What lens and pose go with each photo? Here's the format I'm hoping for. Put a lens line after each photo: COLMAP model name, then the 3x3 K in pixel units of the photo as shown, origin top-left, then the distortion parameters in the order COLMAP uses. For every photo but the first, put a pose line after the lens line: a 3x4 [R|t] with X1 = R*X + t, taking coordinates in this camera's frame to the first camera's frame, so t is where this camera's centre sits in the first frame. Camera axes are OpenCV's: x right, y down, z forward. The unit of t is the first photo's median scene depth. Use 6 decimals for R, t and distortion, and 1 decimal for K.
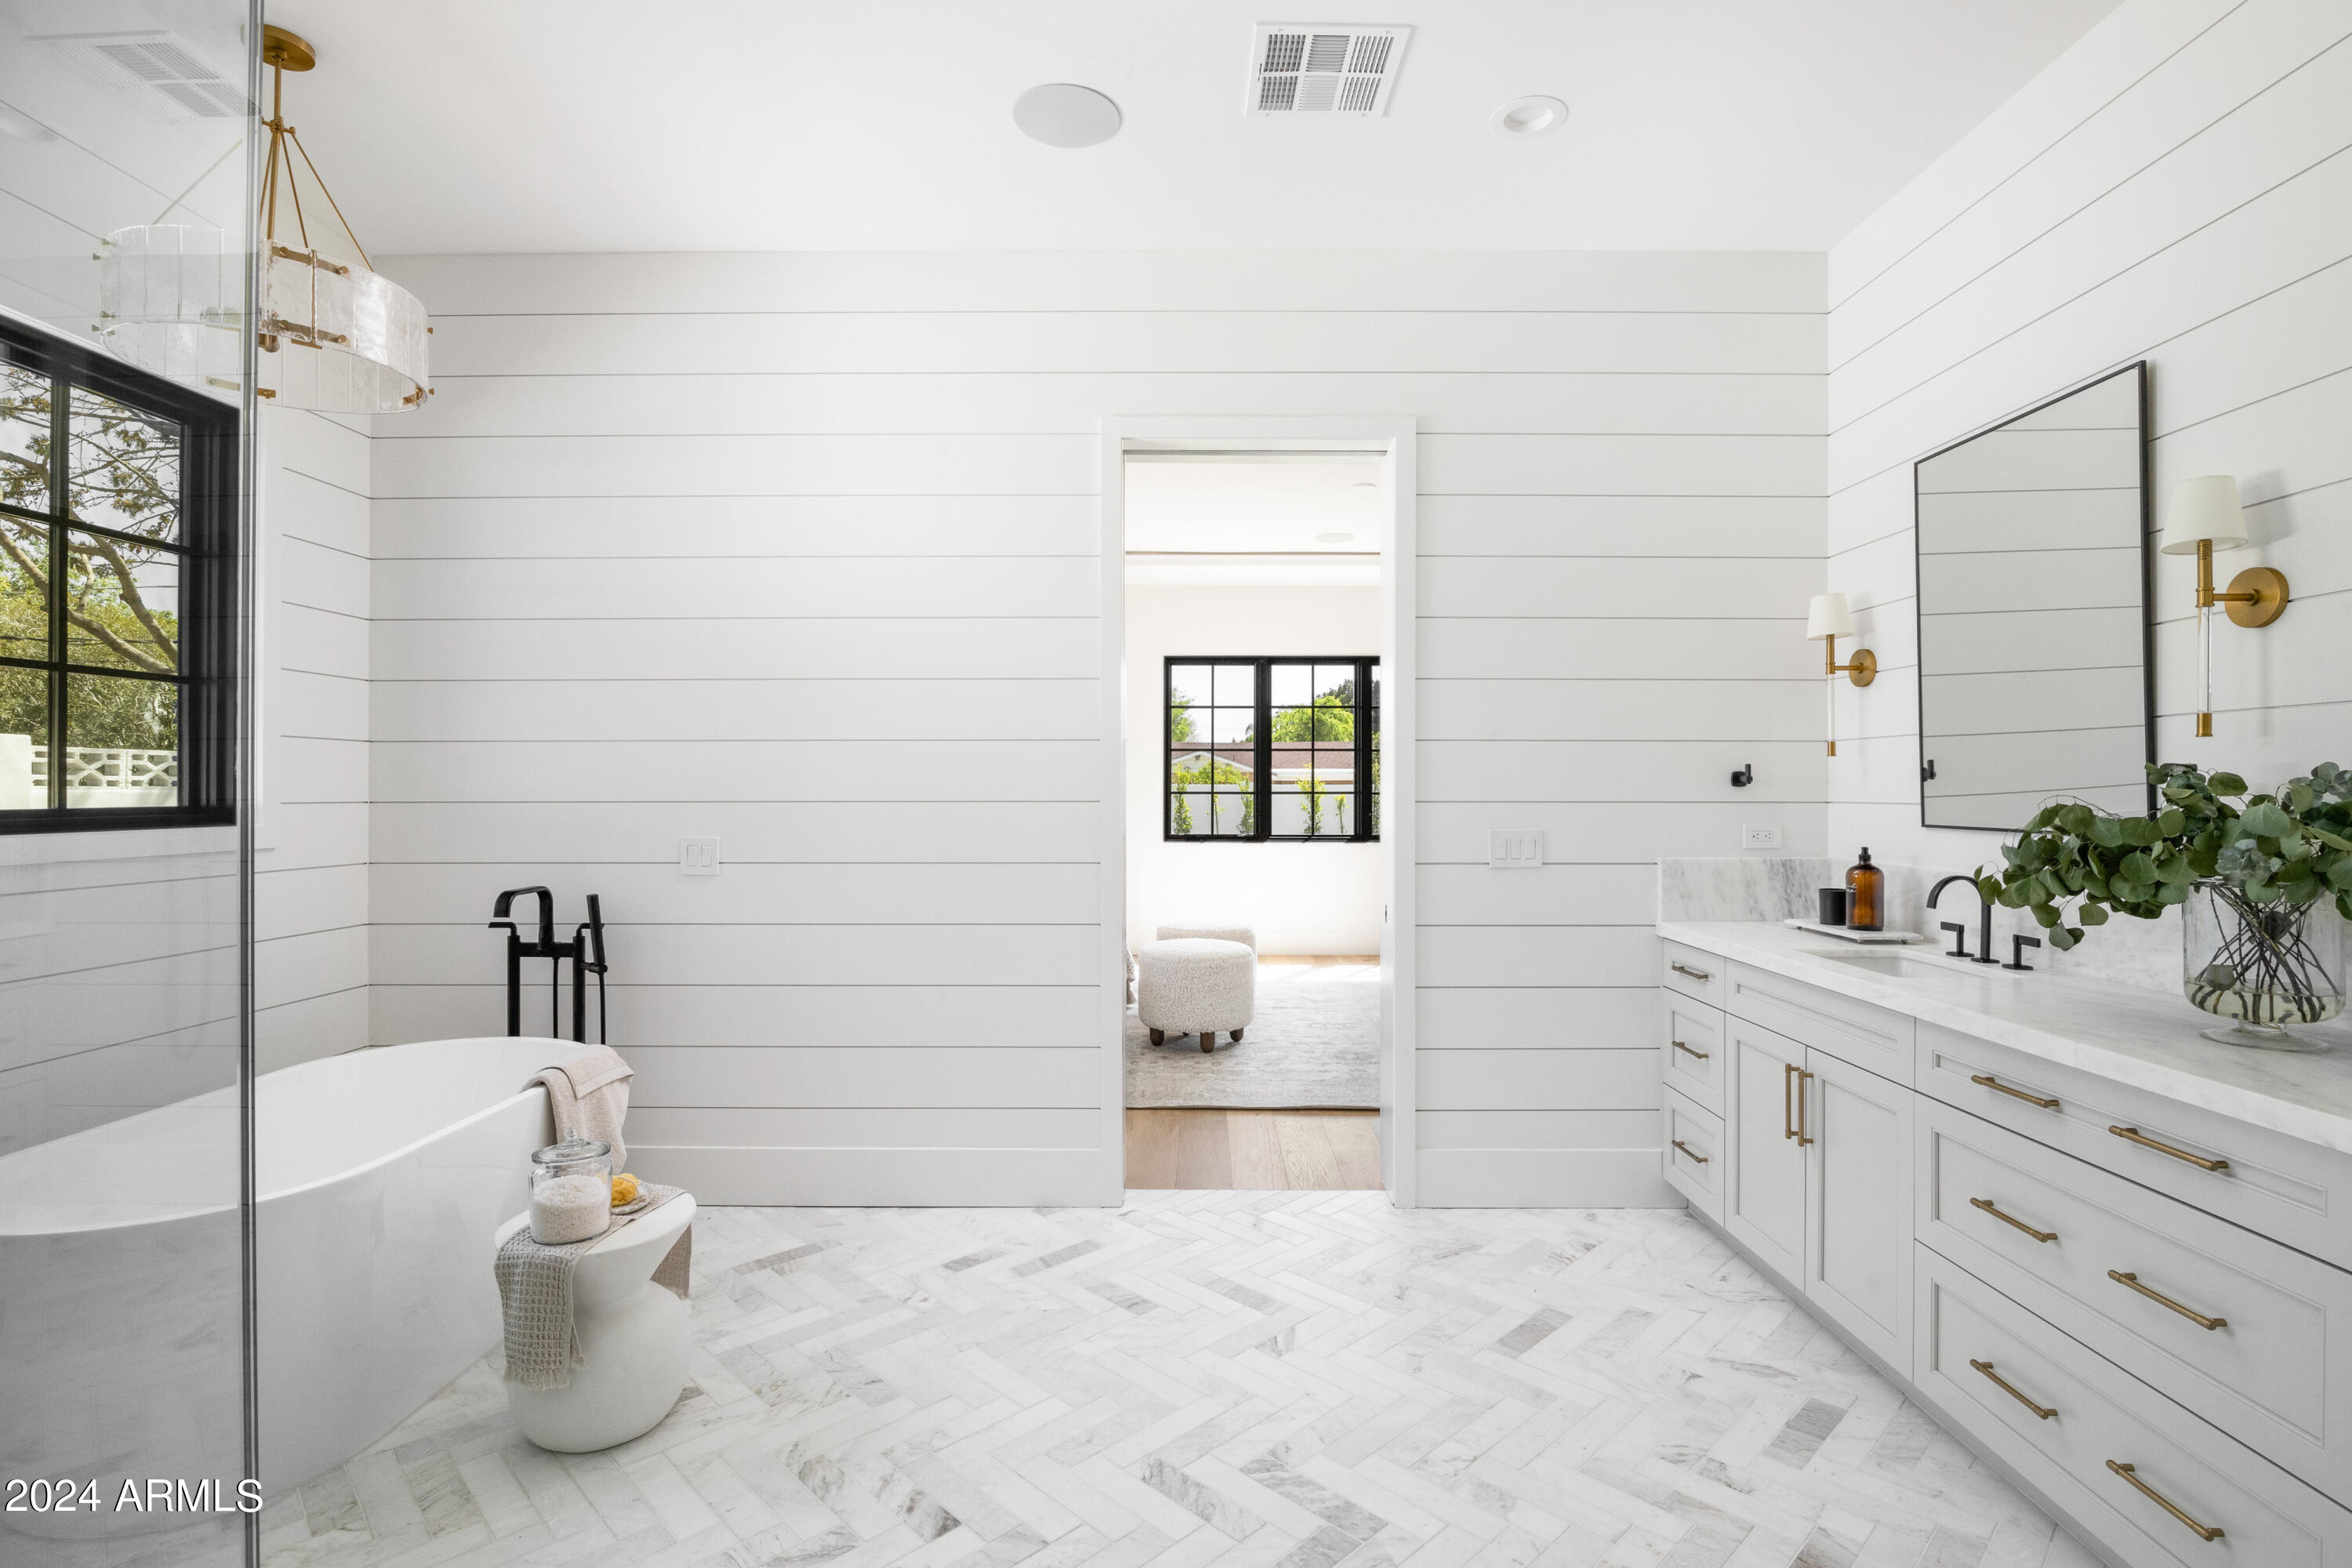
lens RADIAL K [[1121.6, 0, 1194.3], [0, 1121.6, 786.0], [0, 0, 1]] dist [-0.016301, 0.002289]
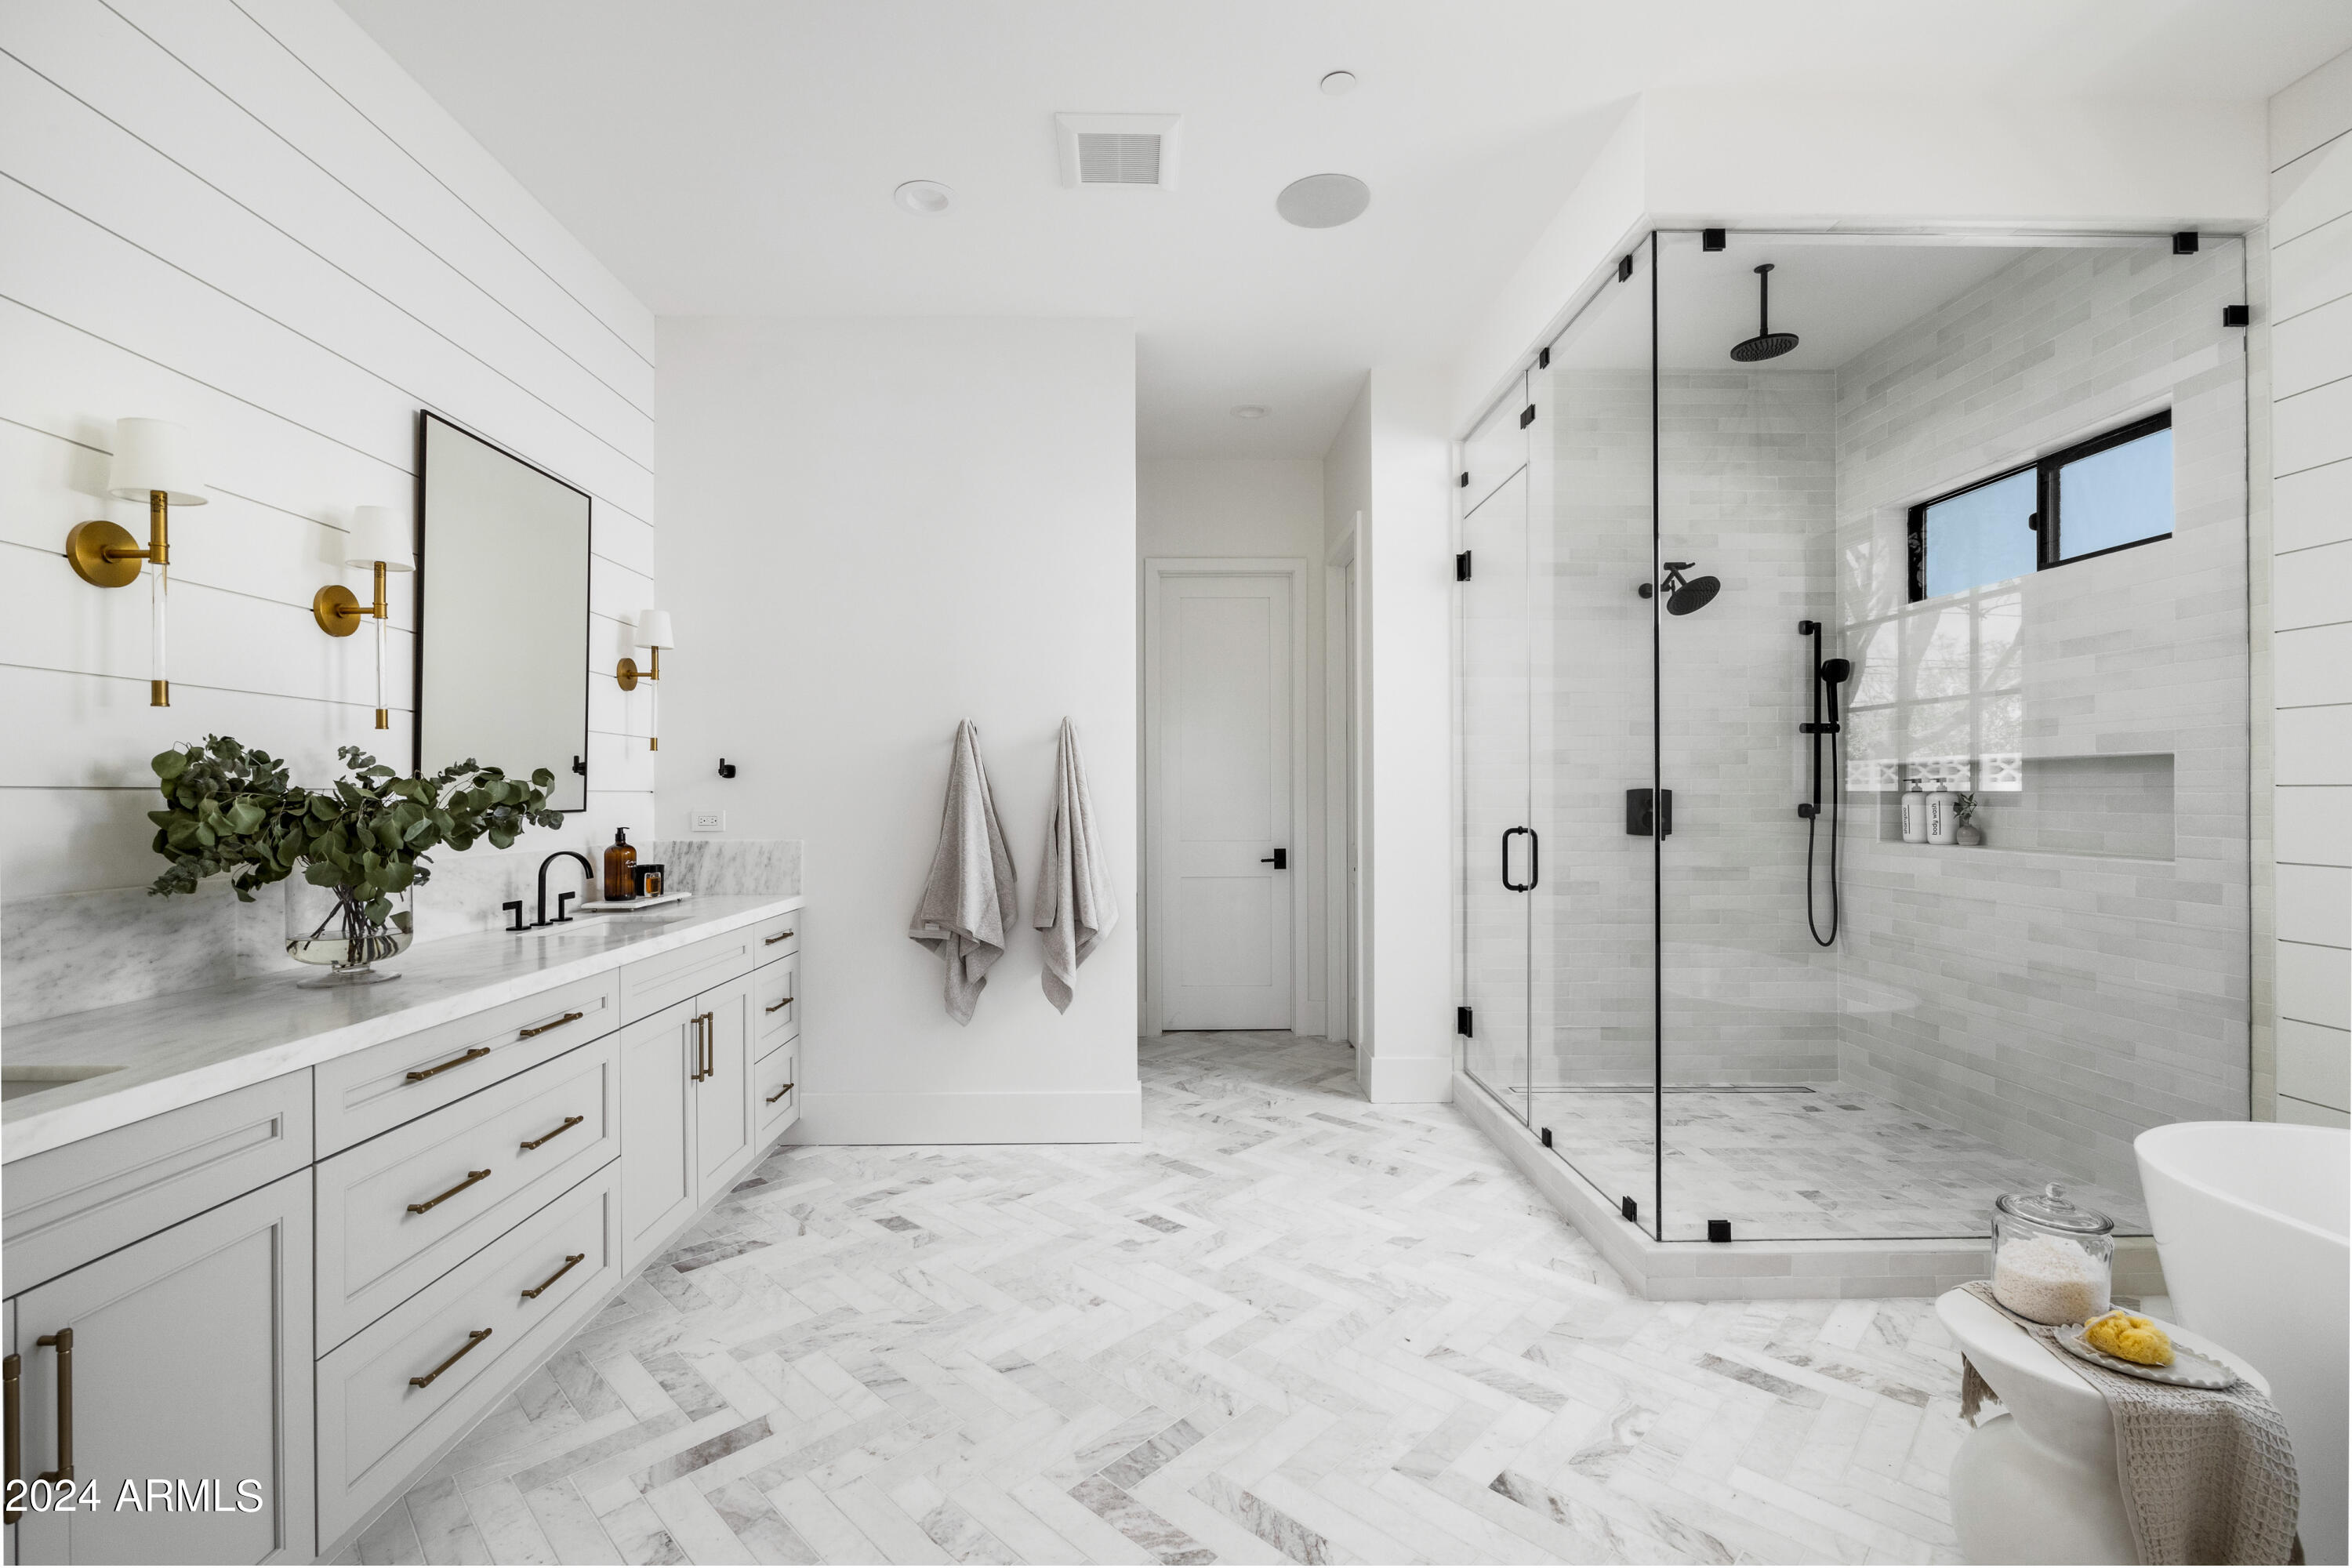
lens RADIAL K [[1023.3, 0, 1166.6], [0, 1023.3, 786.7], [0, 0, 1]] dist [-0.001435, 0.000062]
pose [[-0.999878, -0.000058, -0.015648, 0.081163], [0.000212, 0.999852, -0.017227, 0.030068], [0.015647, -0.017229, -0.999729, 1.598590]]
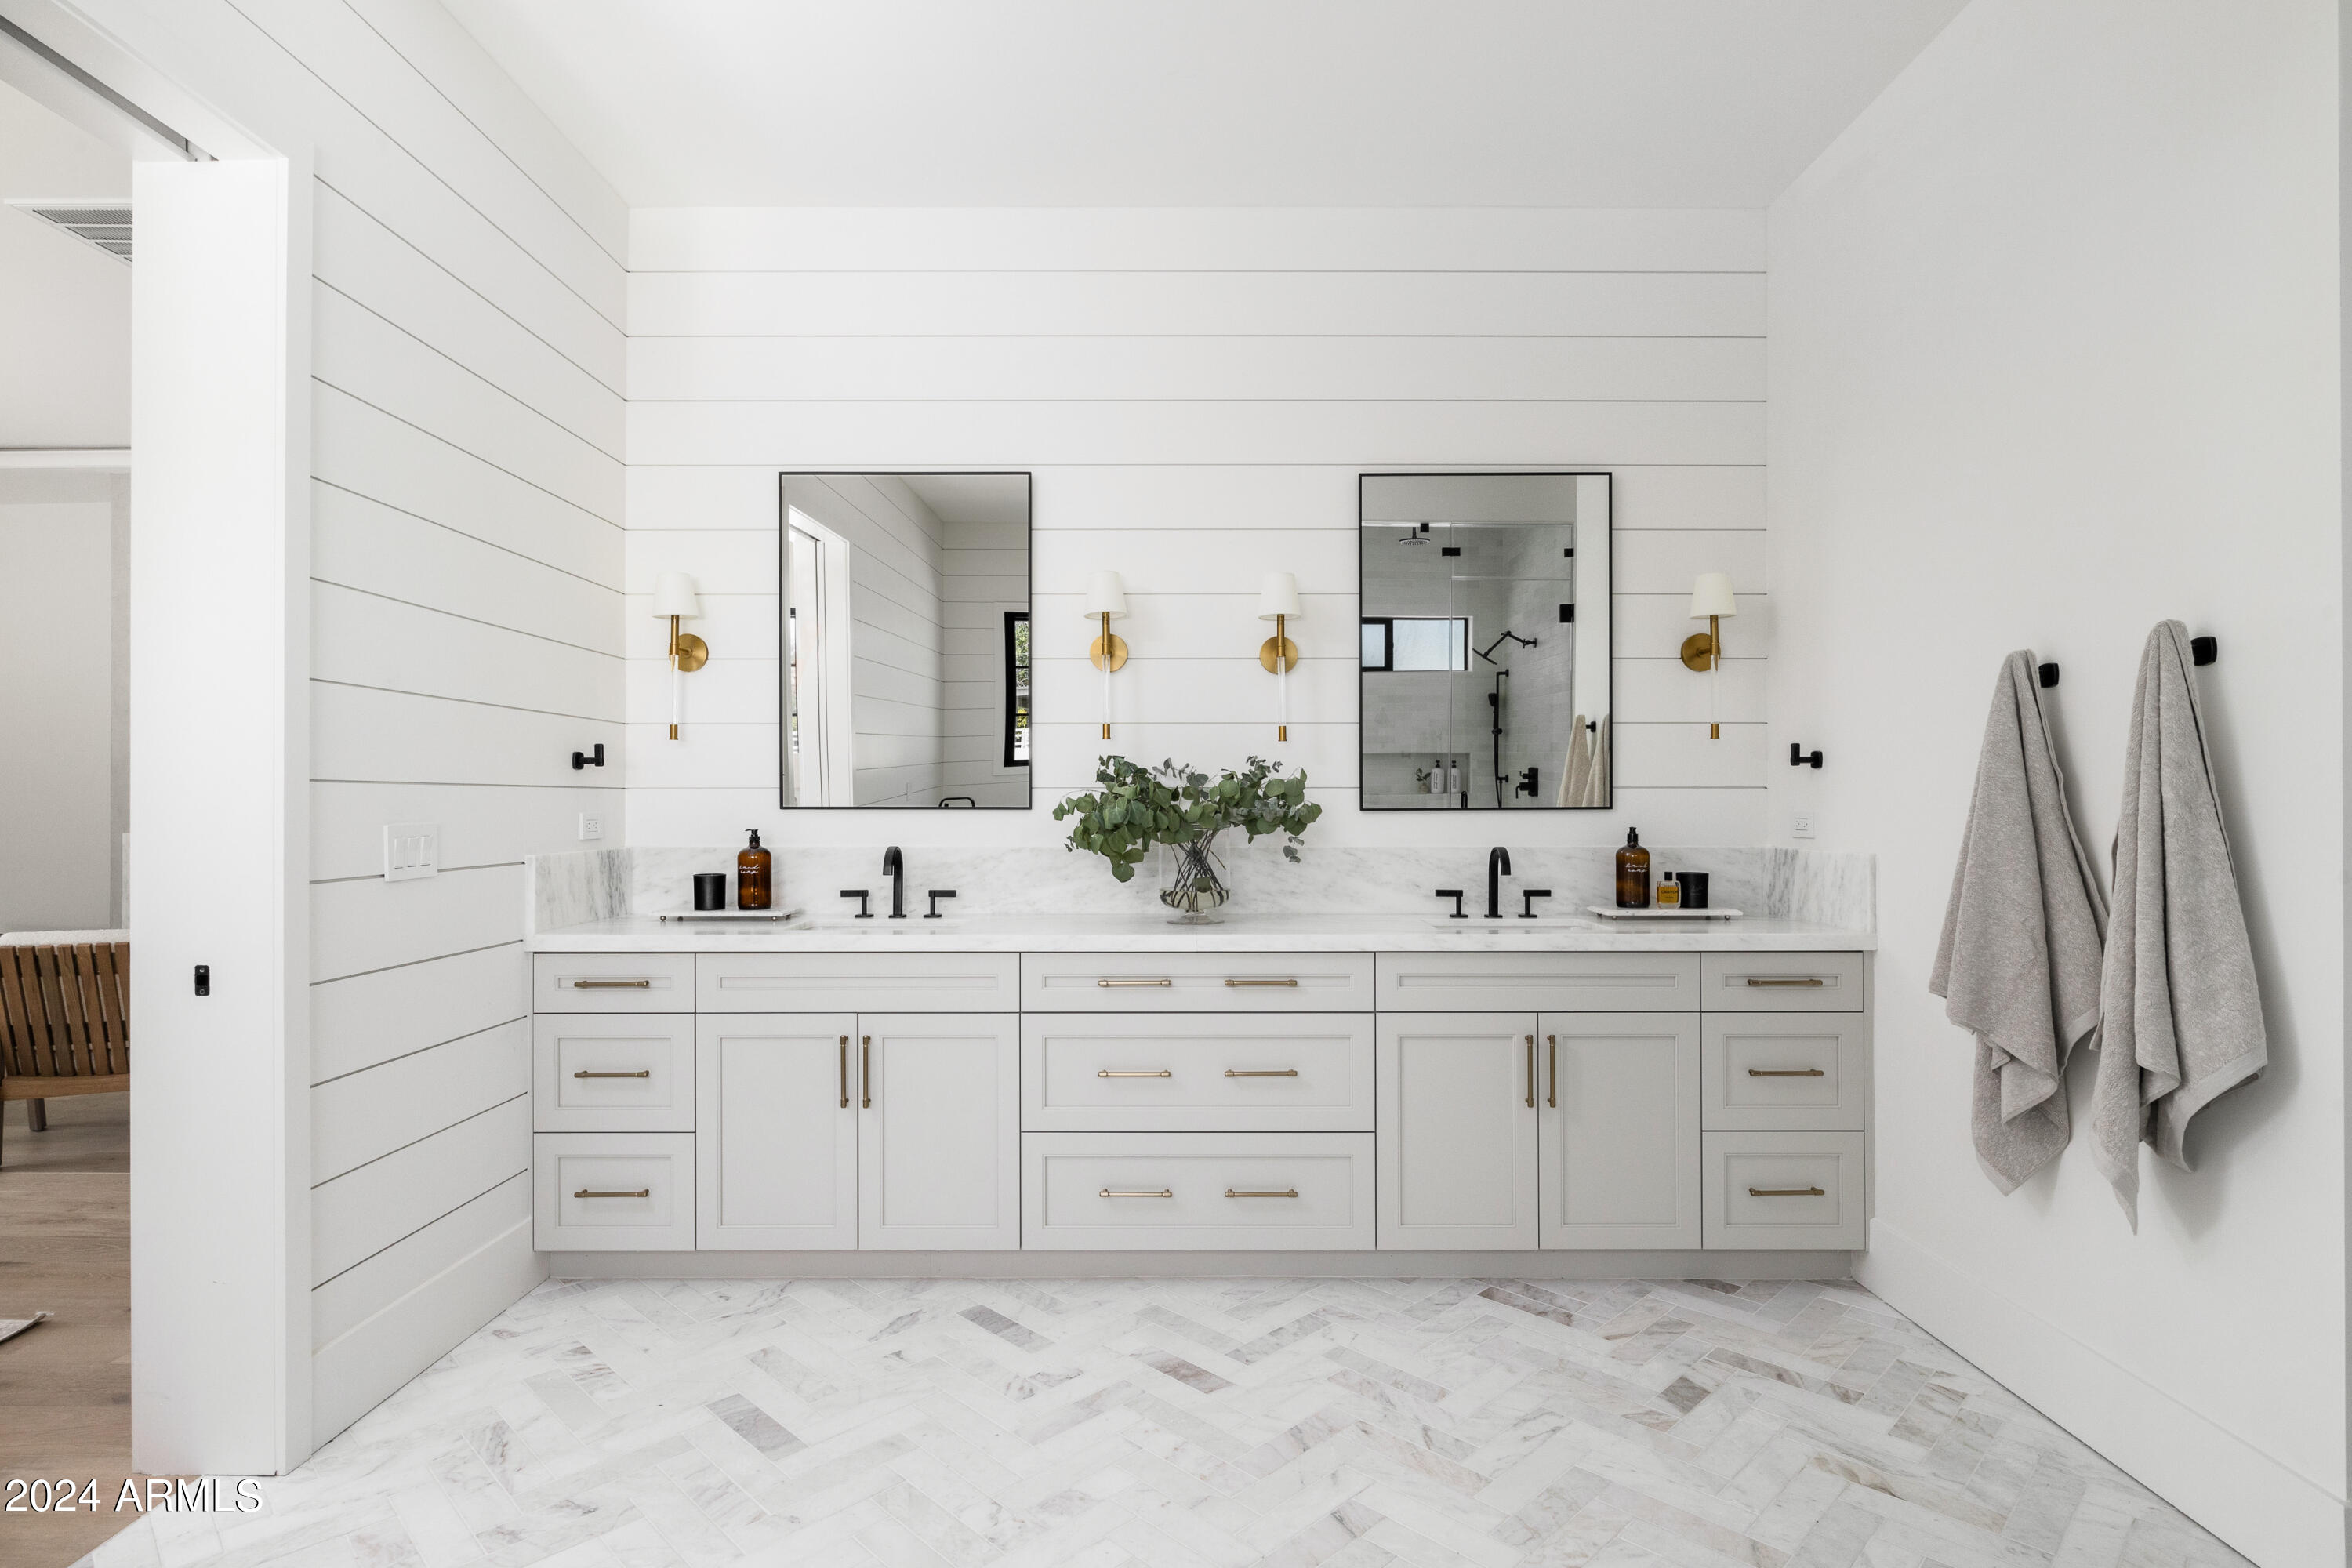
lens RADIAL K [[1197.2, 0, 1176.7], [0, 1197.2, 784.6], [0, 0, 1]] dist [0.000854, 0.000734]
pose [[-0.001094, 0.008414, 0.999964, -0.655319], [-0.006394, 0.999944, -0.008421, 0.025317], [-0.999979, -0.006403, -0.001040, 0.777883]]
